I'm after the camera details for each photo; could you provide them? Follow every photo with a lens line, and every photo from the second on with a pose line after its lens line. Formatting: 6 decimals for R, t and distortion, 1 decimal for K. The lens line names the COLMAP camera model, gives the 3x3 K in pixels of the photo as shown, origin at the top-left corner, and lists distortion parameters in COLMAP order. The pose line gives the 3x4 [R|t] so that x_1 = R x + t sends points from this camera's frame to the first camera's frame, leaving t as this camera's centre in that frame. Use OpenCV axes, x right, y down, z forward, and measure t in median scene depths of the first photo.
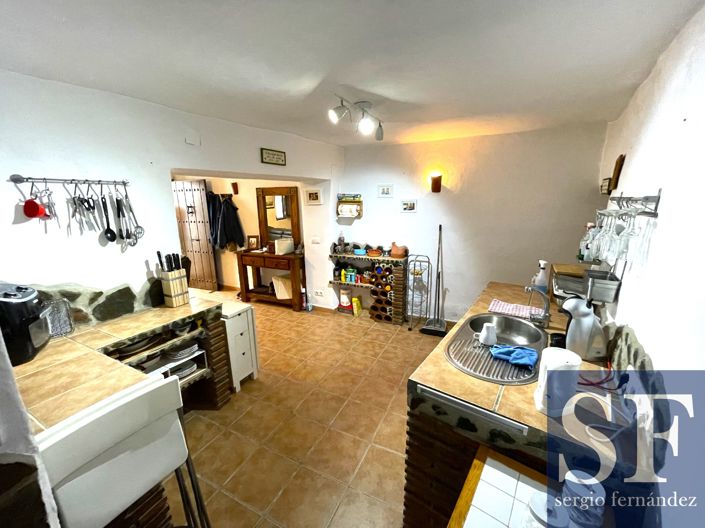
lens RADIAL K [[282.9, 0, 351.0], [0, 282.9, 264.5], [0, 0, 1]] dist [0.000470, -0.000407]
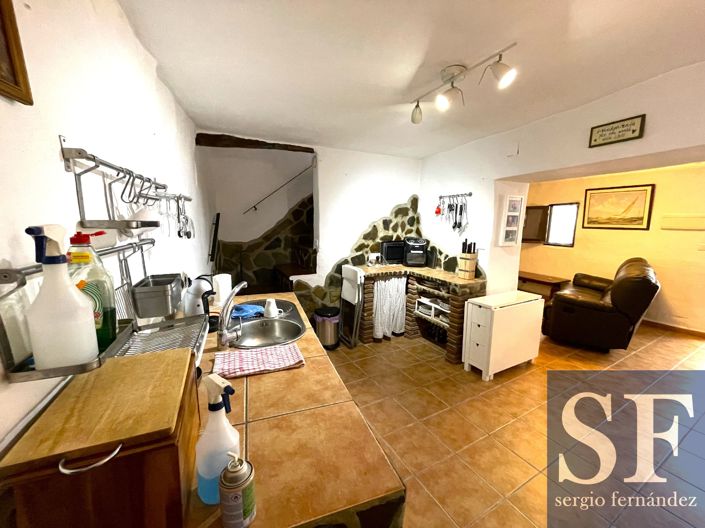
lens RADIAL K [[282.9, 0, 352.0], [0, 282.9, 262.1], [0, 0, 1]] dist [0.000470, -0.000407]
pose [[-0.572164, 0.127218, -0.810212, 0.950955], [-0.187507, 0.941439, 0.280239, -0.251009], [0.798417, 0.312263, -0.514803, 1.414417]]
